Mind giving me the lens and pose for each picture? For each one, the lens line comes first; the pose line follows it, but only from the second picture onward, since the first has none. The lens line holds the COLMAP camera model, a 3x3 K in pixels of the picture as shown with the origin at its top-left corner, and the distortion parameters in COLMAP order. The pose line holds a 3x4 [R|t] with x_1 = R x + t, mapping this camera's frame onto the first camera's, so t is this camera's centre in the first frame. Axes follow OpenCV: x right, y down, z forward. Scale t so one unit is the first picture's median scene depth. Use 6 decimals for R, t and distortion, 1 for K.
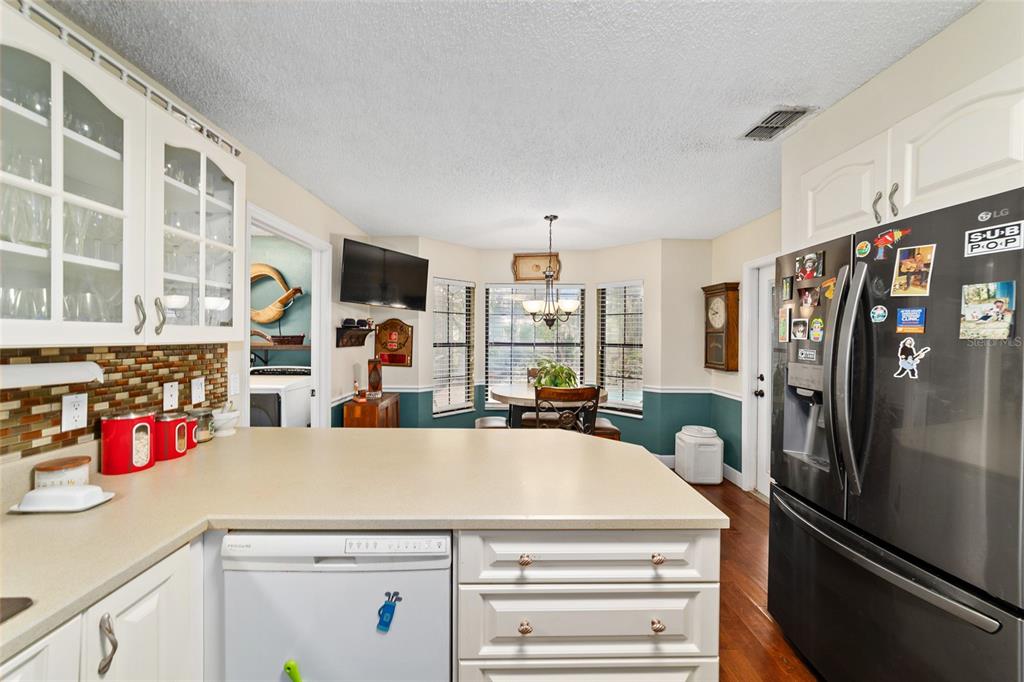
lens RADIAL K [[395.2, 0, 515.7], [0, 395.2, 337.5], [0, 0, 1]] dist [-0.011405, 0.005156]
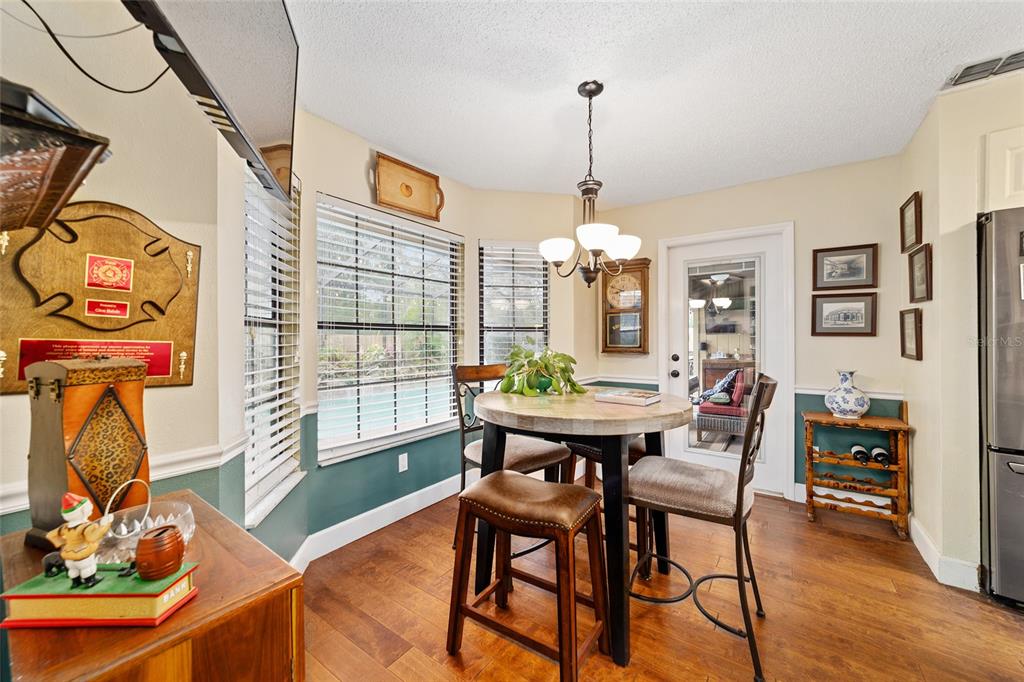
lens RADIAL K [[395.2, 0, 514.7], [0, 395.2, 339.2], [0, 0, 1]] dist [-0.011405, 0.005156]
pose [[0.595326, -0.008062, 0.803444, -0.766750], [0.008056, 0.999959, 0.004065, 0.088539], [-0.803444, 0.004053, 0.595366, 1.360573]]
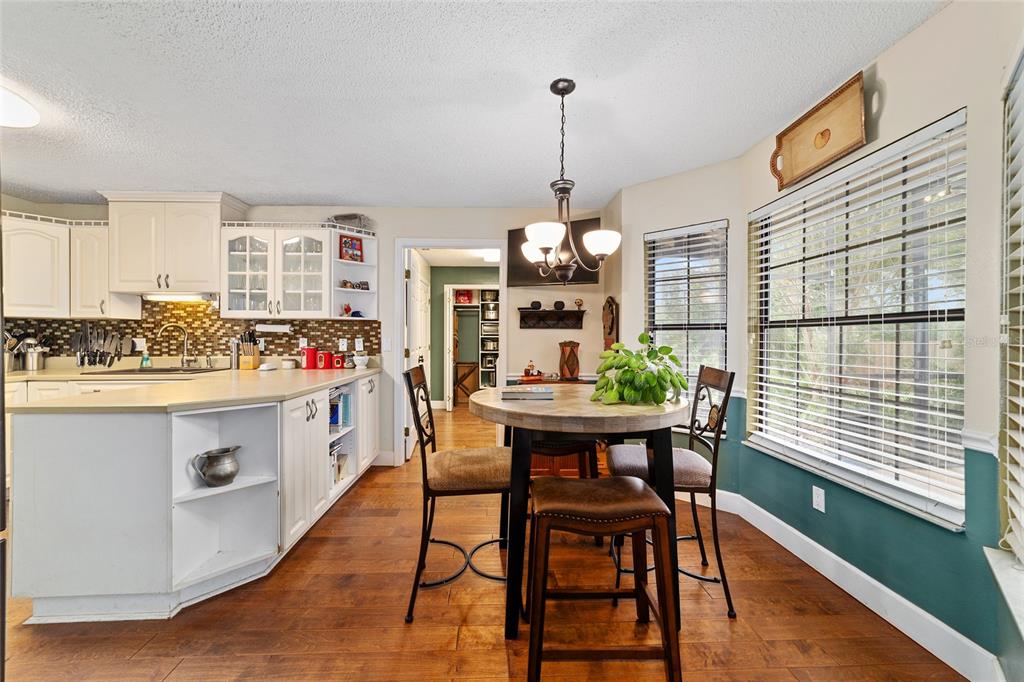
lens RADIAL K [[395.2, 0, 505.1], [0, 395.2, 338.1], [0, 0, 1]] dist [-0.011405, 0.005156]
pose [[0.012801, -0.008776, -0.999880, 1.165047], [-0.007663, 0.999931, -0.008875, 0.109335], [0.999889, 0.007775, 0.012733, 1.643564]]
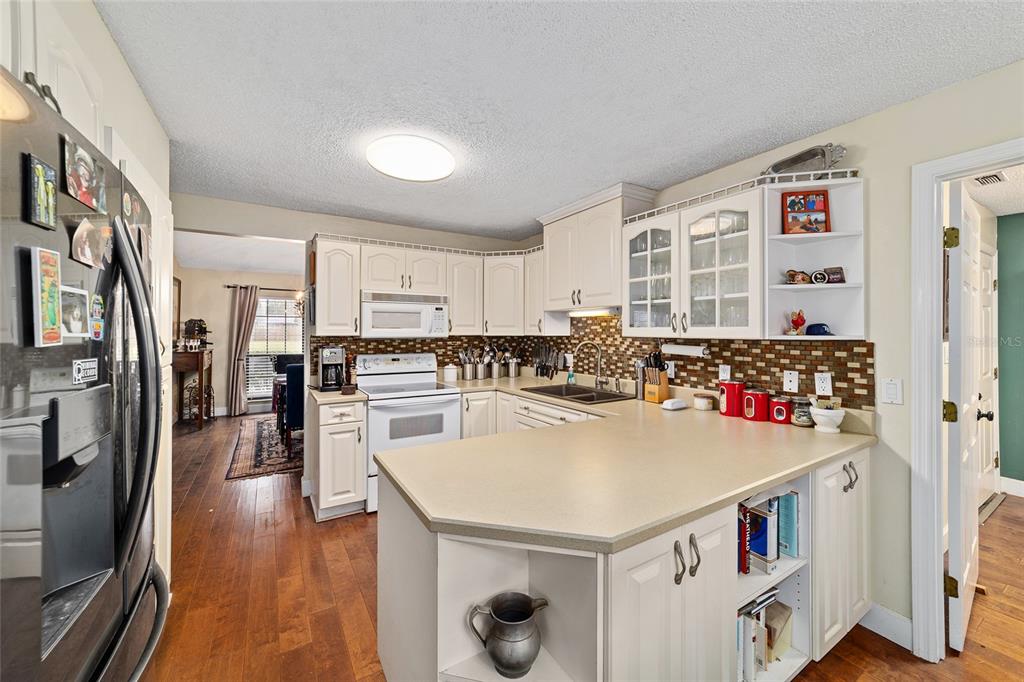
lens RADIAL K [[395.2, 0, 515.1], [0, 395.2, 329.1], [0, 0, 1]] dist [-0.011405, 0.005156]
pose [[-0.857356, -0.014445, -0.514521, 0.475378], [-0.013127, 0.999895, -0.006200, -0.000258], [0.514557, 0.001439, -0.857455, 1.431714]]
